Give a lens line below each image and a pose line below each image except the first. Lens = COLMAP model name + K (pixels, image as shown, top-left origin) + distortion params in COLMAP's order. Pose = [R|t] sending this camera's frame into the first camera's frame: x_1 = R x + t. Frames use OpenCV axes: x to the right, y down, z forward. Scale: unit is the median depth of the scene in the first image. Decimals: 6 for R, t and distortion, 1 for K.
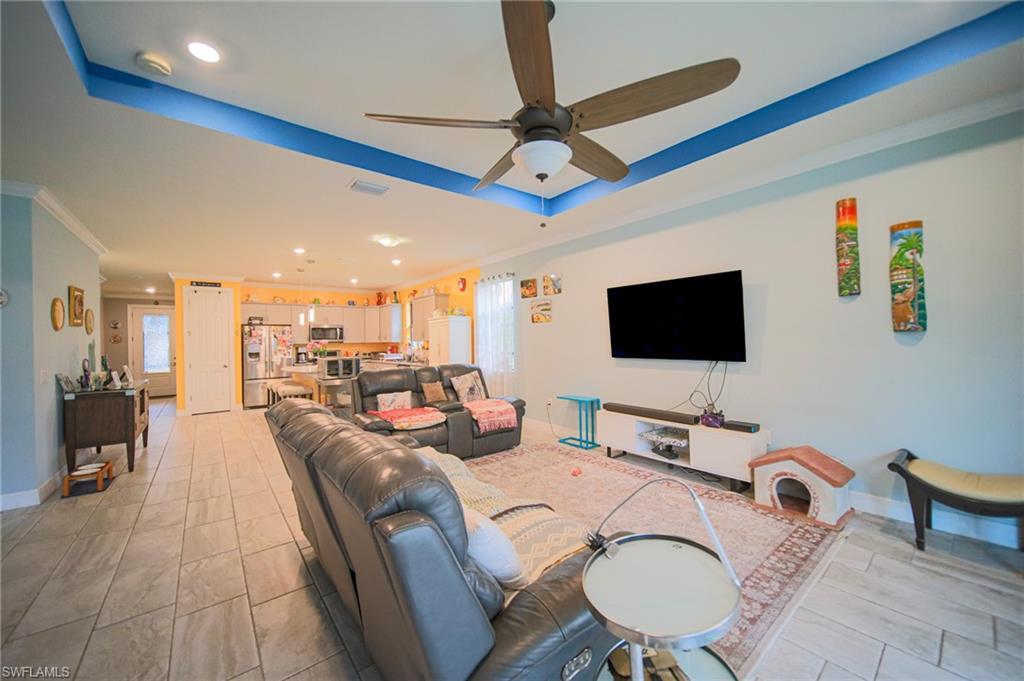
lens RADIAL K [[382.6, 0, 510.8], [0, 382.6, 338.9], [0, 0, 1]] dist [-0.003965, -0.001058]
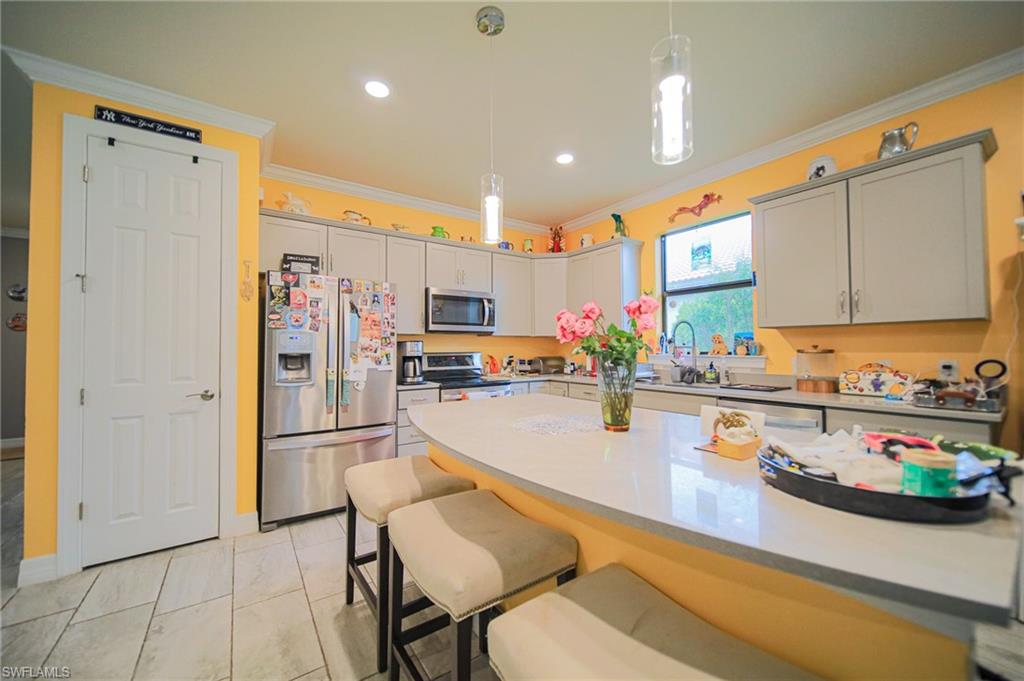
lens RADIAL K [[382.6, 0, 507.9], [0, 382.6, 339.1], [0, 0, 1]] dist [-0.003965, -0.001058]
pose [[0.997760, 0.013552, -0.065513, -0.654826], [-0.014773, 0.999725, -0.018190, 0.037401], [0.065249, 0.019117, 0.997686, 0.955909]]
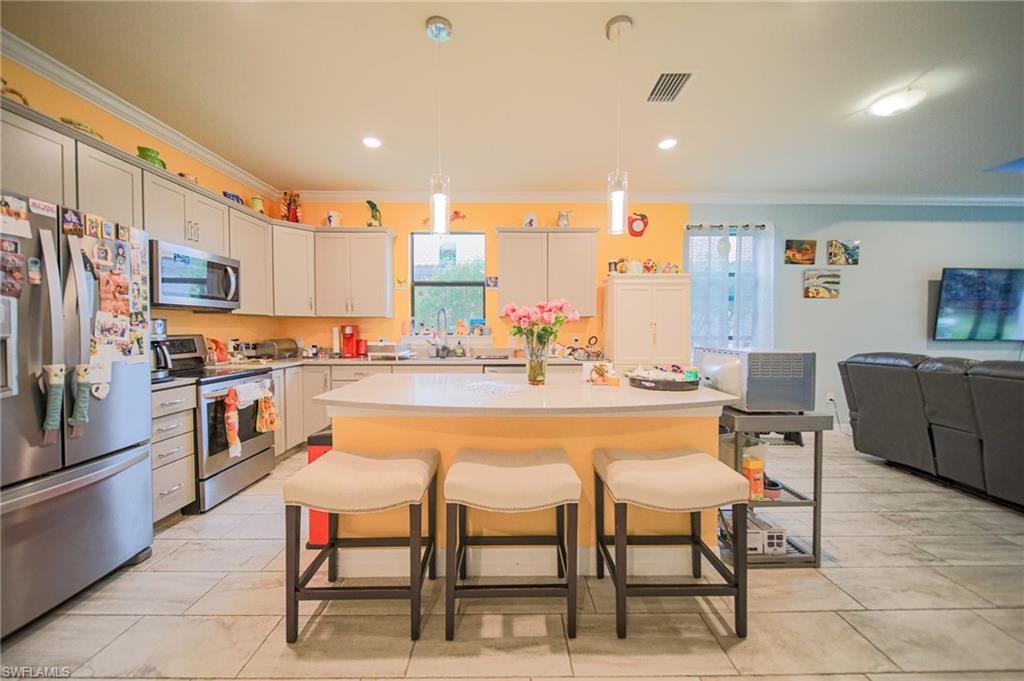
lens RADIAL K [[382.6, 0, 511.4], [0, 382.6, 339.9], [0, 0, 1]] dist [-0.003965, -0.001058]
pose [[0.617670, -0.002206, 0.786434, -0.917731], [-0.017333, 0.999715, 0.016417, 0.040792], [-0.786246, -0.023772, 0.617456, 0.994339]]
